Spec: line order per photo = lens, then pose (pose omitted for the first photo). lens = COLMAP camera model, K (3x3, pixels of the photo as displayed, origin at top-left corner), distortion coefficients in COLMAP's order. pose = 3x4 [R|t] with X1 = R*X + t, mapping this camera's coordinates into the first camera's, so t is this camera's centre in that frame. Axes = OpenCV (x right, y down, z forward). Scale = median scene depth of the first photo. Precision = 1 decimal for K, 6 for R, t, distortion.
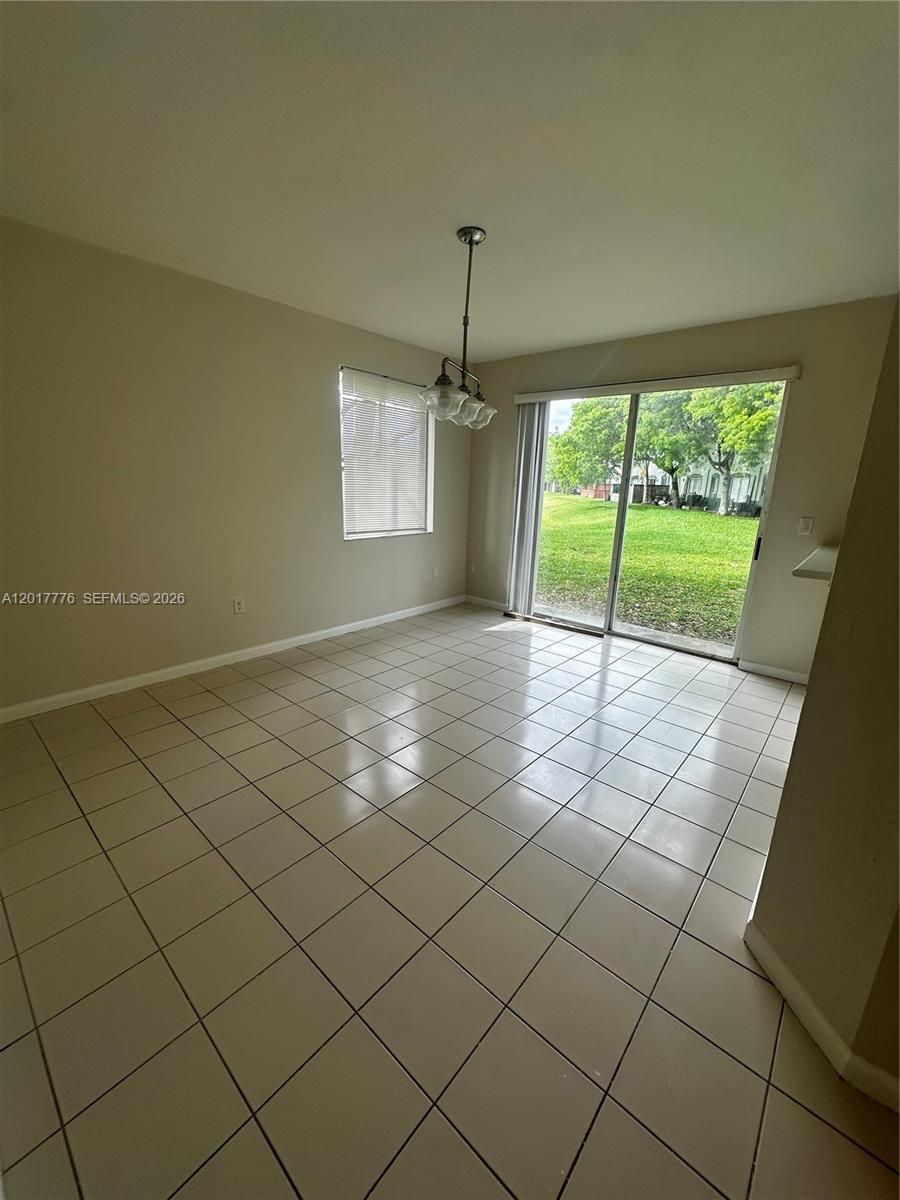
lens RADIAL K [[477.3, 0, 451.1], [0, 477.3, 602.6], [0, 0, 1]] dist [-0.005021, 0.001094]
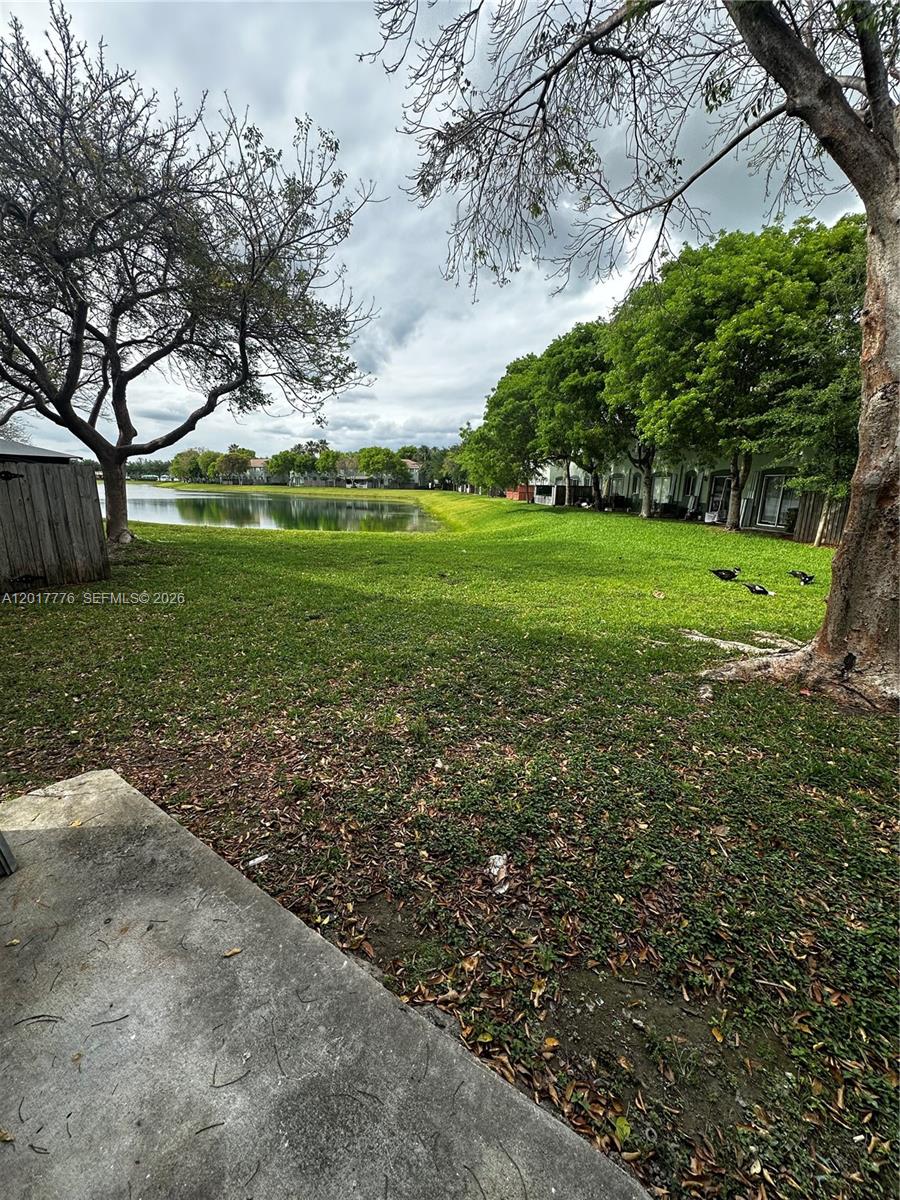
lens RADIAL K [[477.3, 0, 451.1], [0, 477.3, 602.6], [0, 0, 1]] dist [-0.005021, 0.001094]
pose [[0.991819, -0.038480, 0.121712, 0.072419], [0.039385, 0.999211, -0.005038, -0.026593], [-0.121422, 0.009791, 0.992553, 0.121945]]
